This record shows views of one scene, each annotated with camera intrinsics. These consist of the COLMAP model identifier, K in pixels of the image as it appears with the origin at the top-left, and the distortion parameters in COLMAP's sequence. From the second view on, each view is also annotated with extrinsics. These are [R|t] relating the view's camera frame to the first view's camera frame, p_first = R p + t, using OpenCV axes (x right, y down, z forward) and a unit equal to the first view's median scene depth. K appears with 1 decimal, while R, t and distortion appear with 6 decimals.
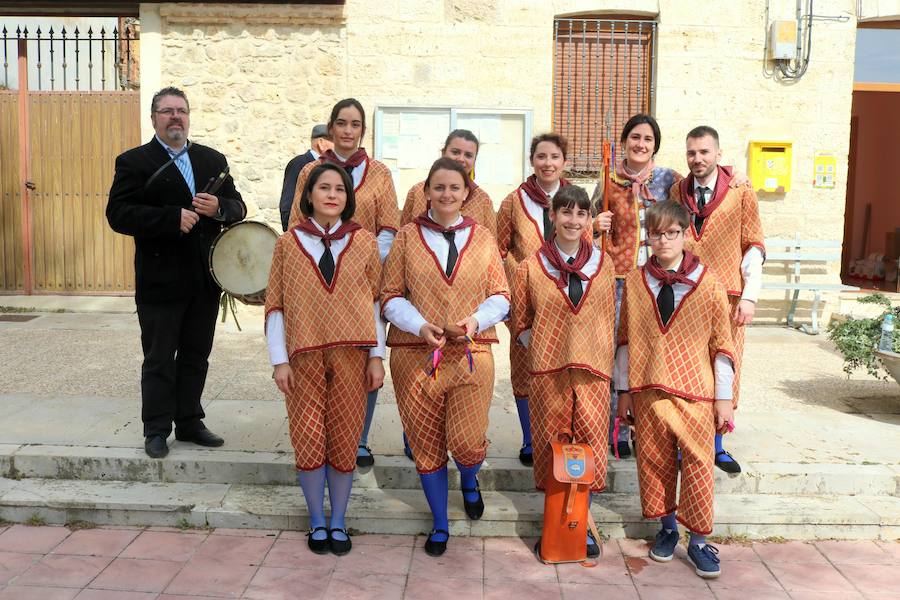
lens RADIAL K [[830.7, 0, 450.0], [0, 830.7, 300.0], [0, 0, 1]] dist [-0.124469, 0.089417]
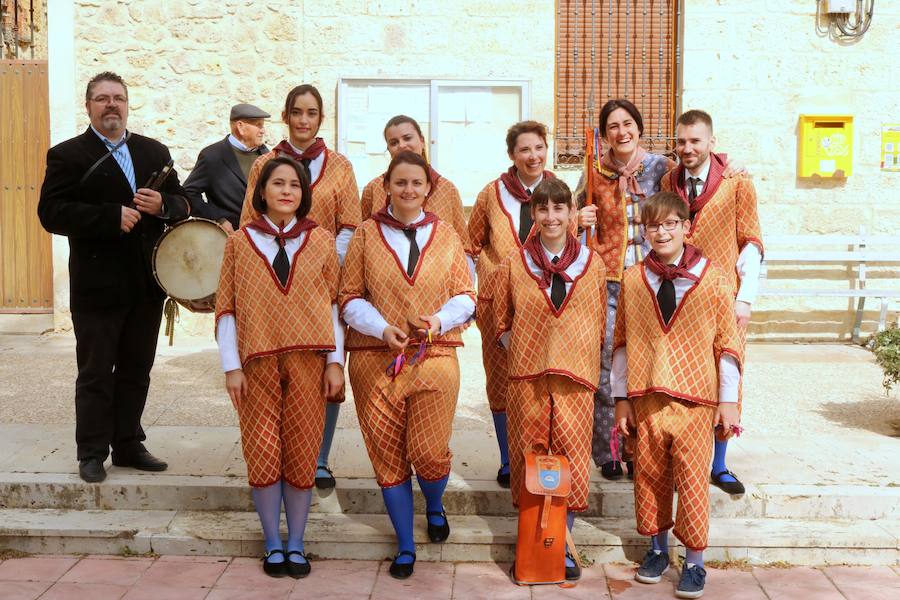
lens RADIAL K [[1197.3, 0, 482.2], [0, 1197.3, 325.9], [0, 0, 1]] dist [-0.083495, 0.094185]
pose [[0.999760, -0.010481, 0.019248, 0.046769], [0.010567, 0.999935, -0.004356, 0.030988], [-0.019201, 0.004558, 0.999805, -0.321311]]
